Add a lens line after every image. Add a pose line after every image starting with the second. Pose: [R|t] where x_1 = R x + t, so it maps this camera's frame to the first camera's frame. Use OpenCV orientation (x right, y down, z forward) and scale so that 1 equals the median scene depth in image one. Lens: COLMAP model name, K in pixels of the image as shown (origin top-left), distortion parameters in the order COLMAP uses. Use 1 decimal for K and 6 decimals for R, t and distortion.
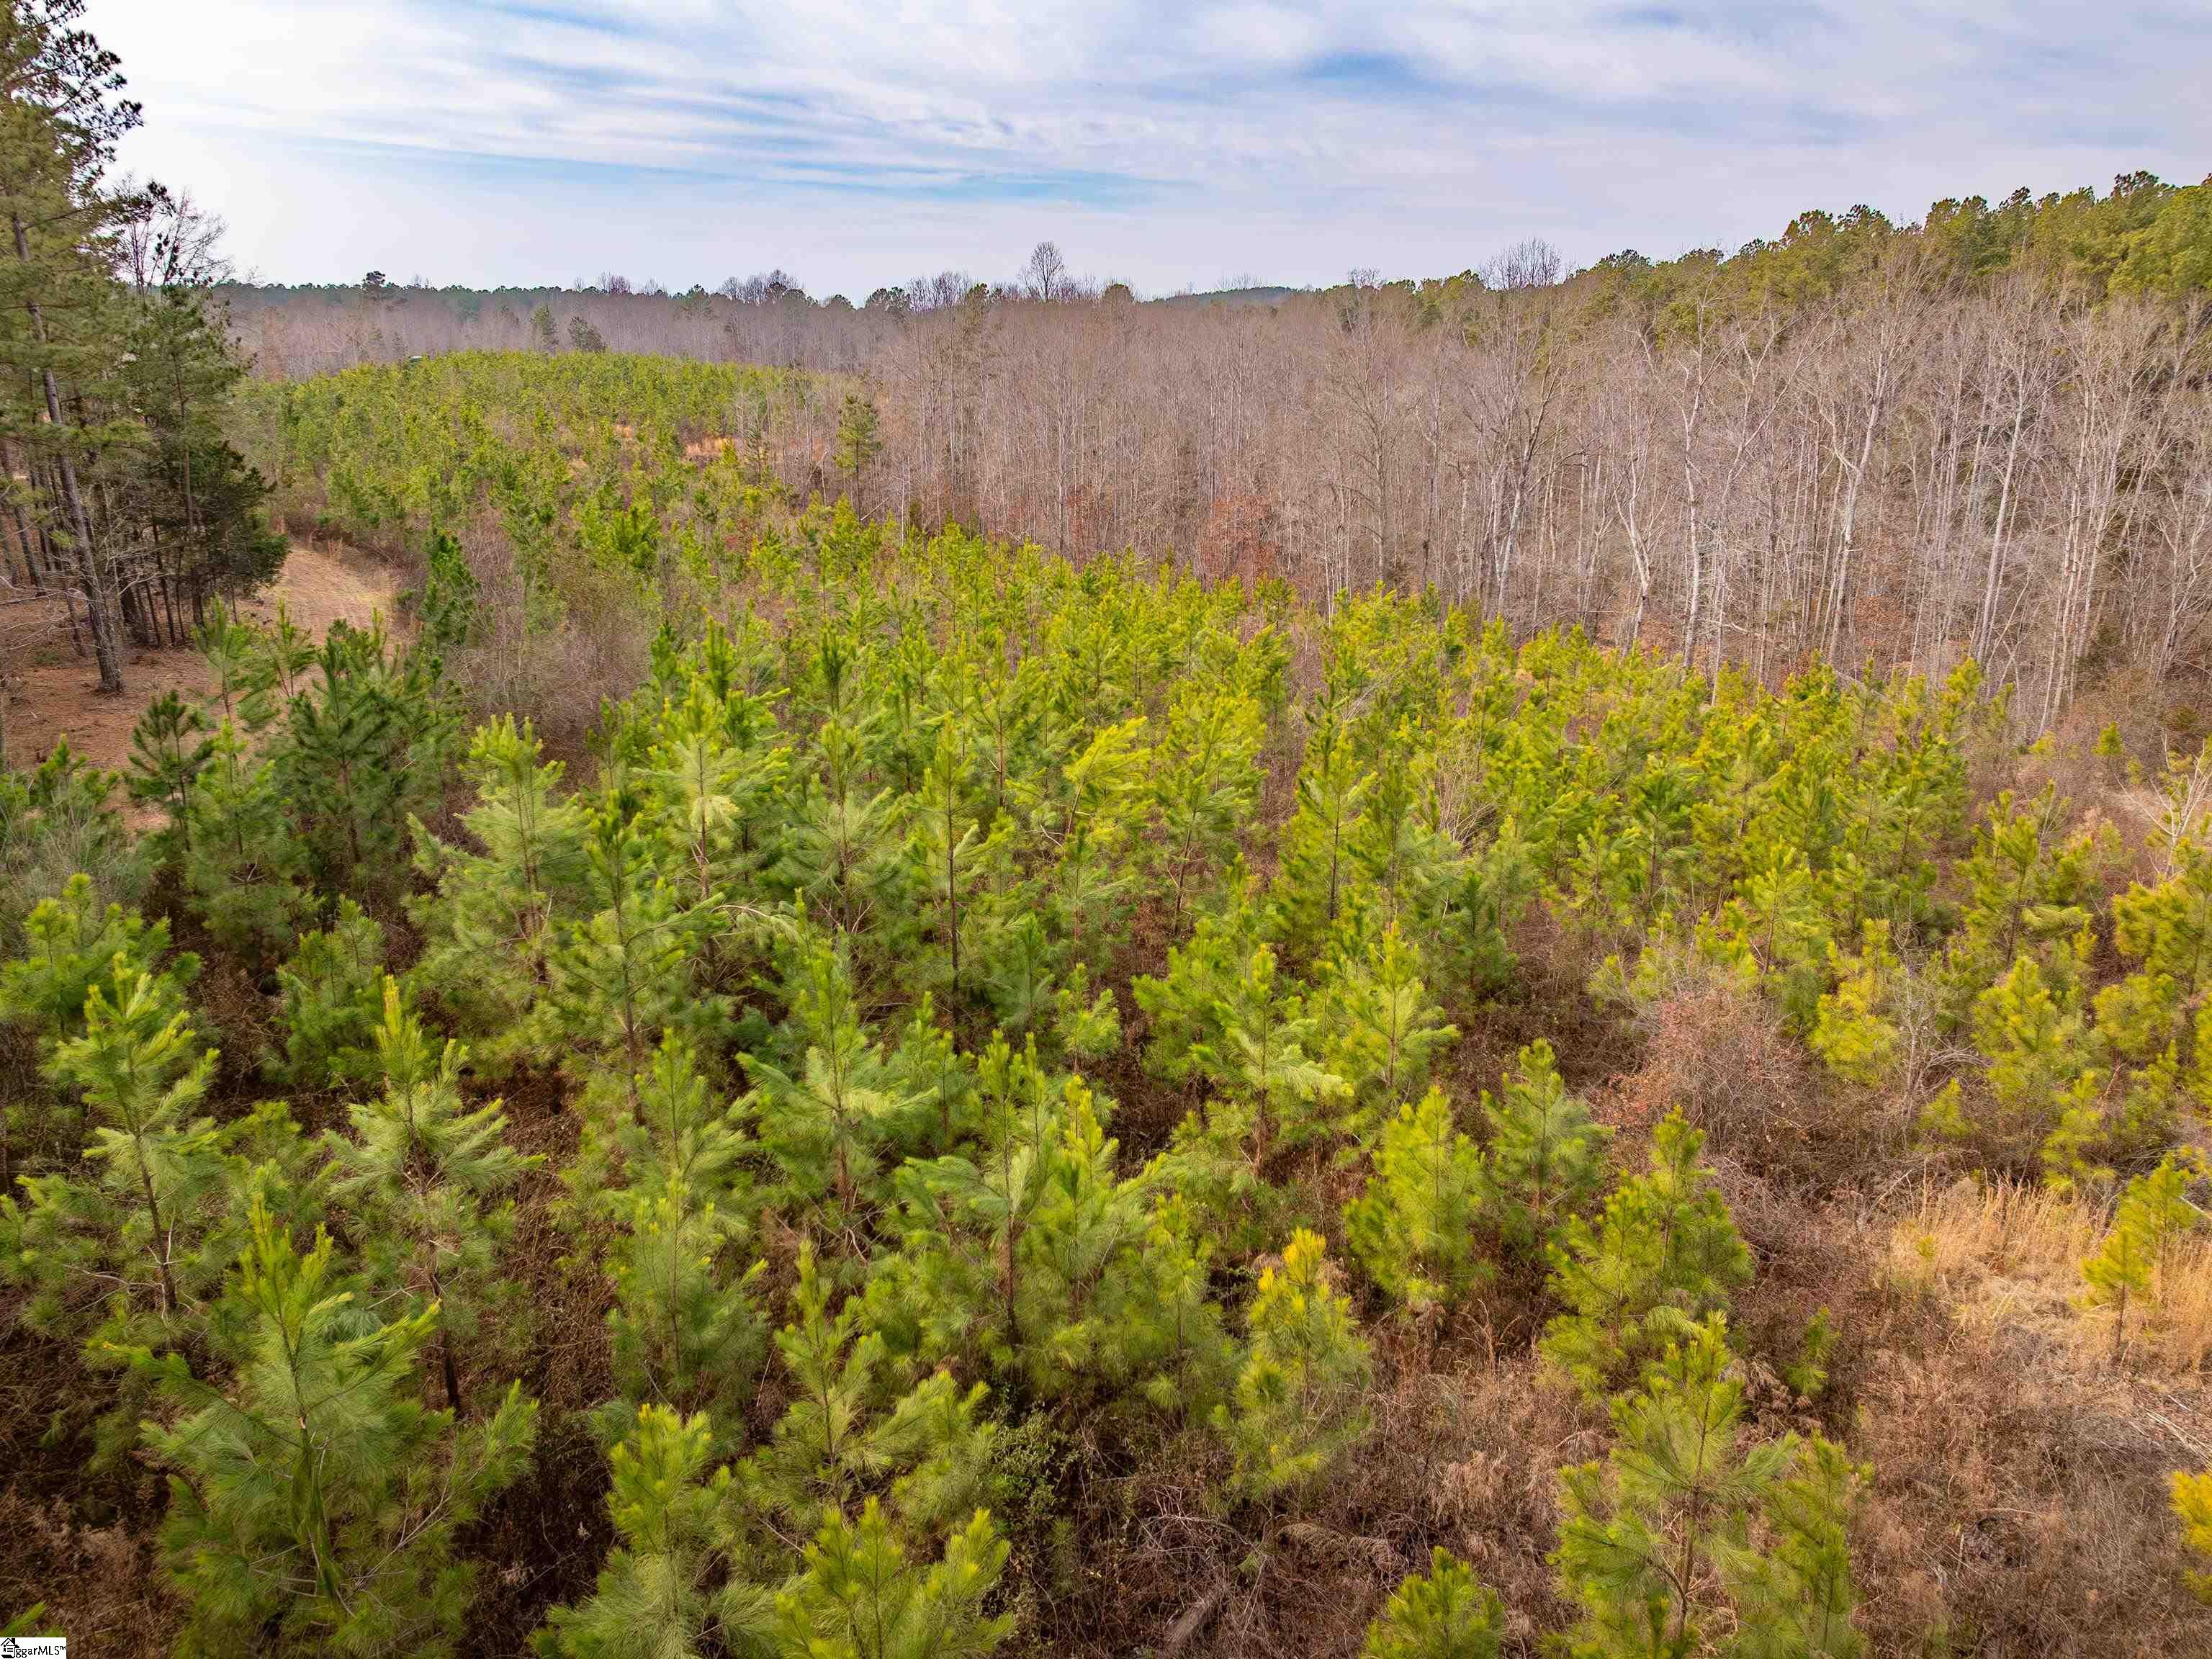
lens RADIAL K [[1539.7, 0, 1106.2], [0, 1539.7, 829.8], [0, 0, 1]] dist [-0.032566, -0.006766]
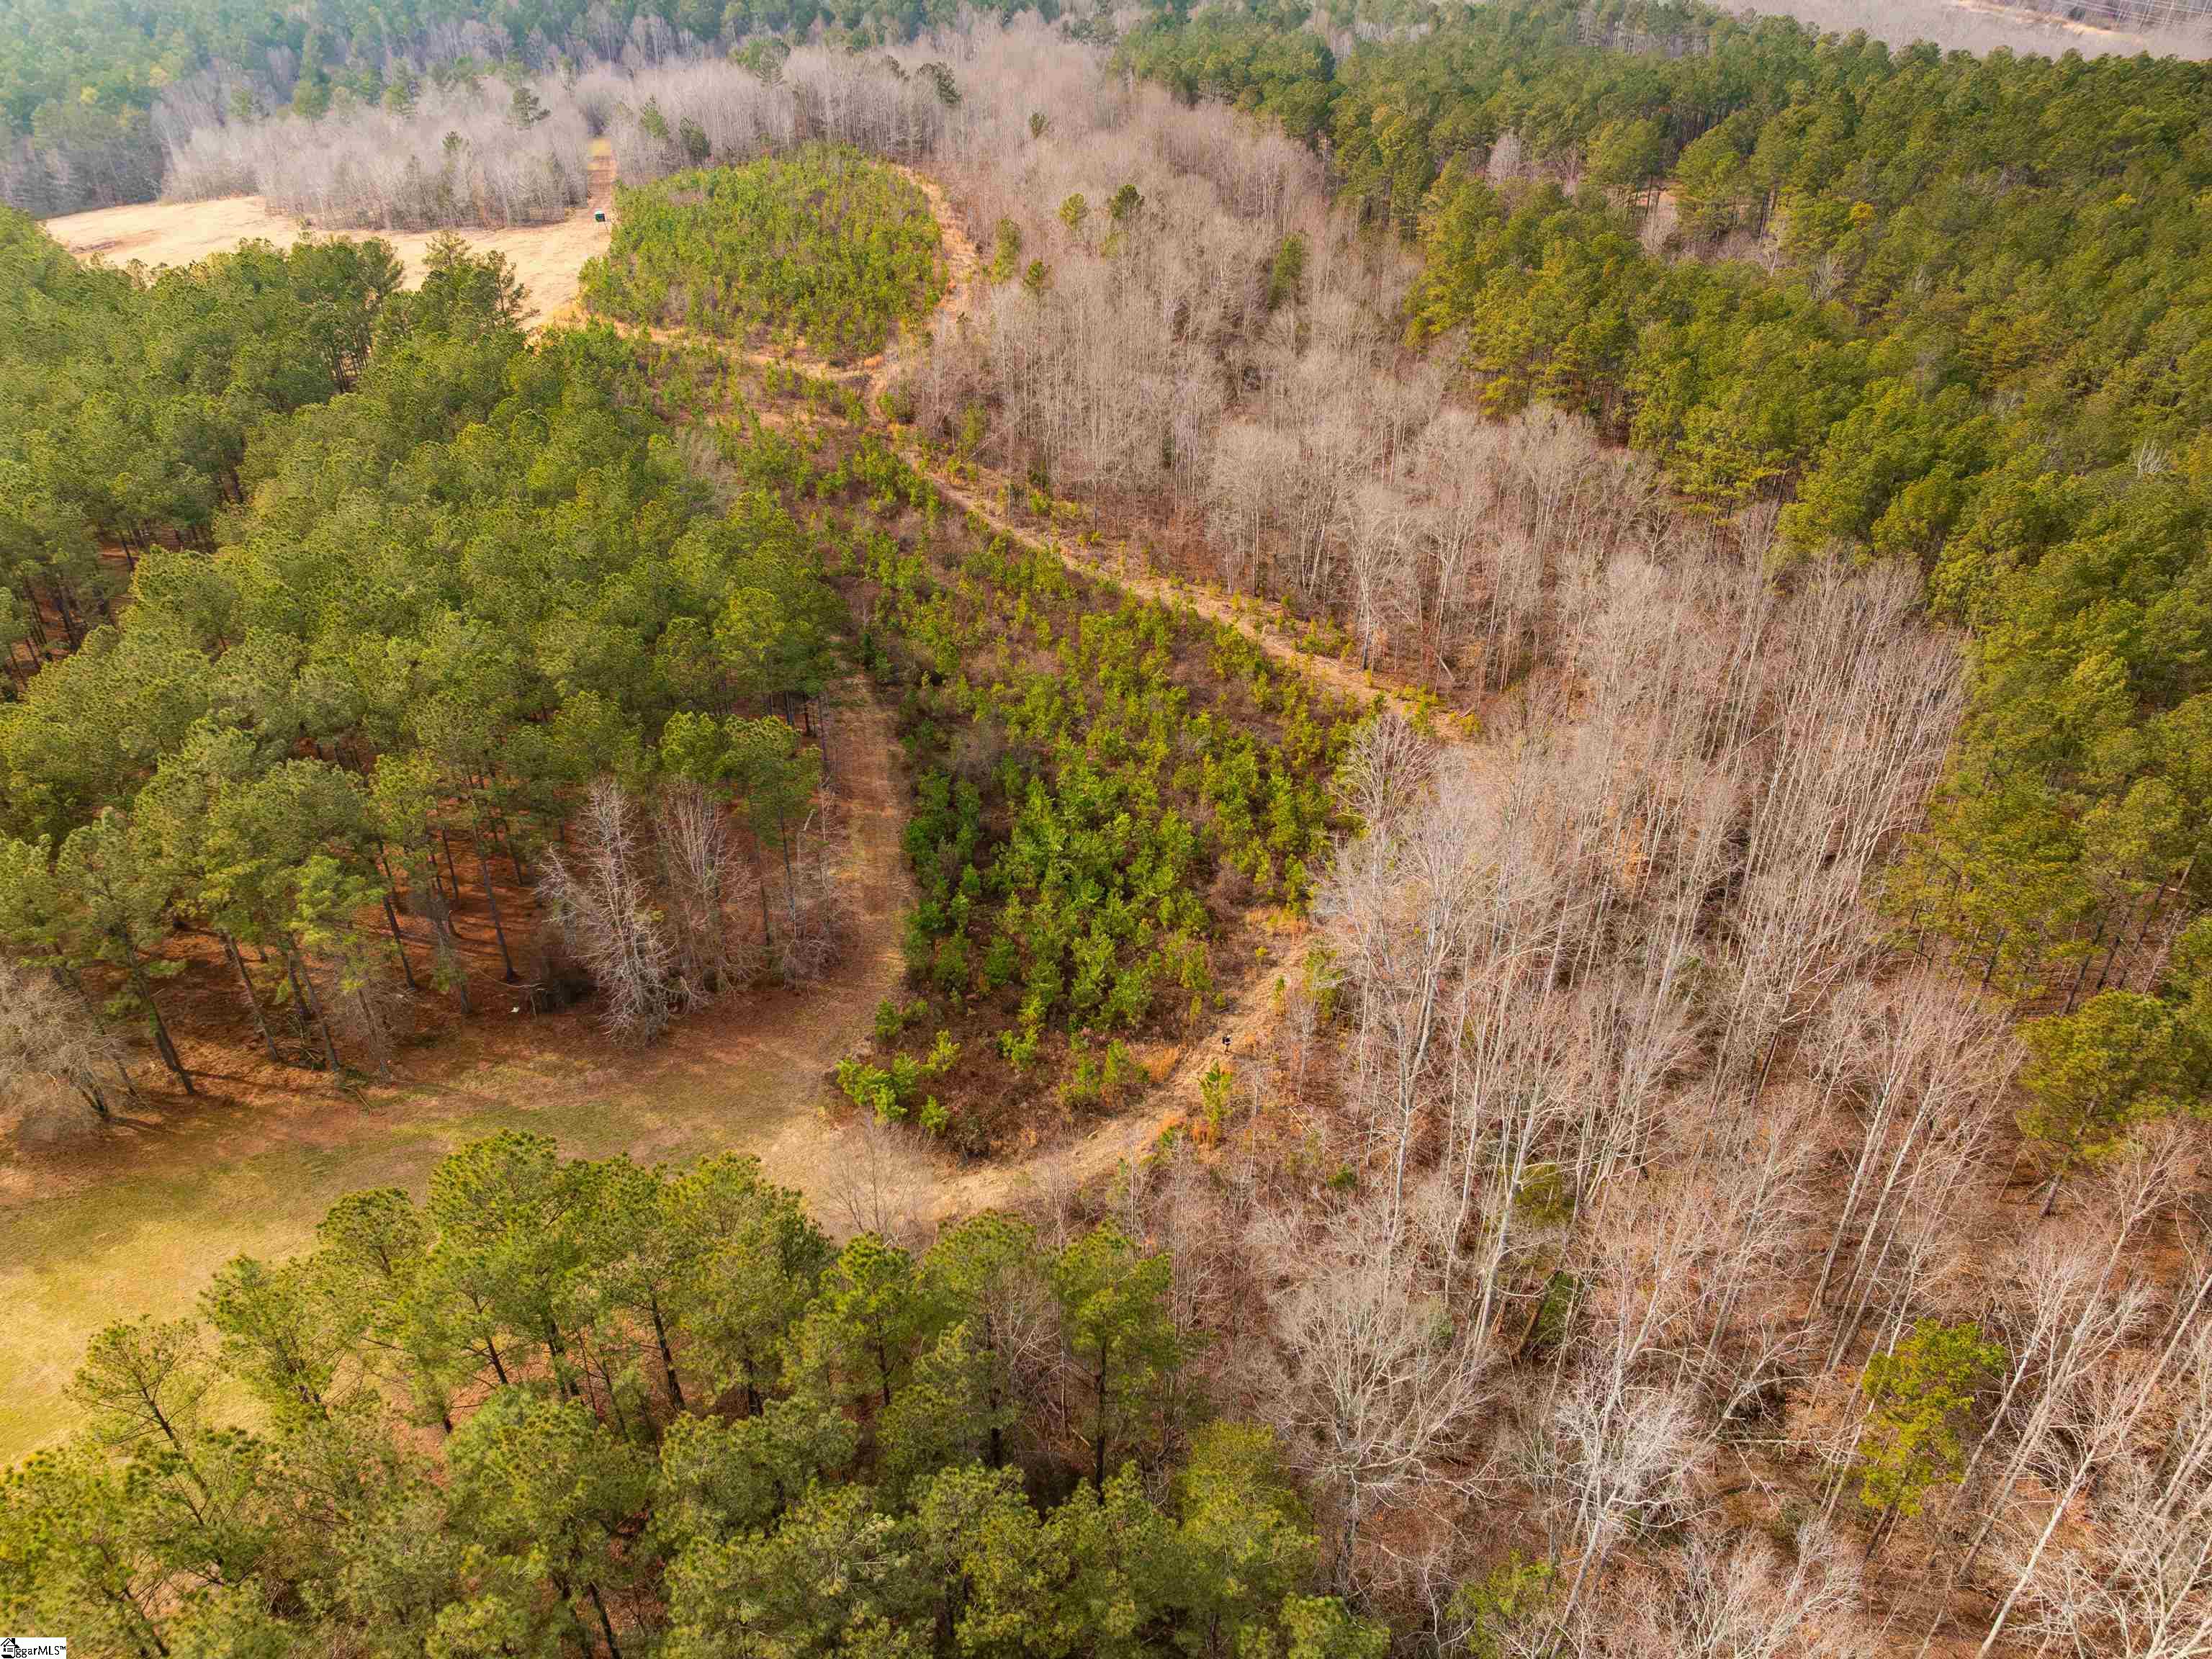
lens RADIAL K [[1539.7, 0, 1105.7], [0, 1539.7, 829.5], [0, 0, 1]] dist [-0.032566, -0.006766]
pose [[0.999918, 0.000016, 0.012831, -0.156844], [-0.003078, 0.971095, 0.238675, -1.711086], [-0.012456, -0.238695, 0.971015, -5.465479]]
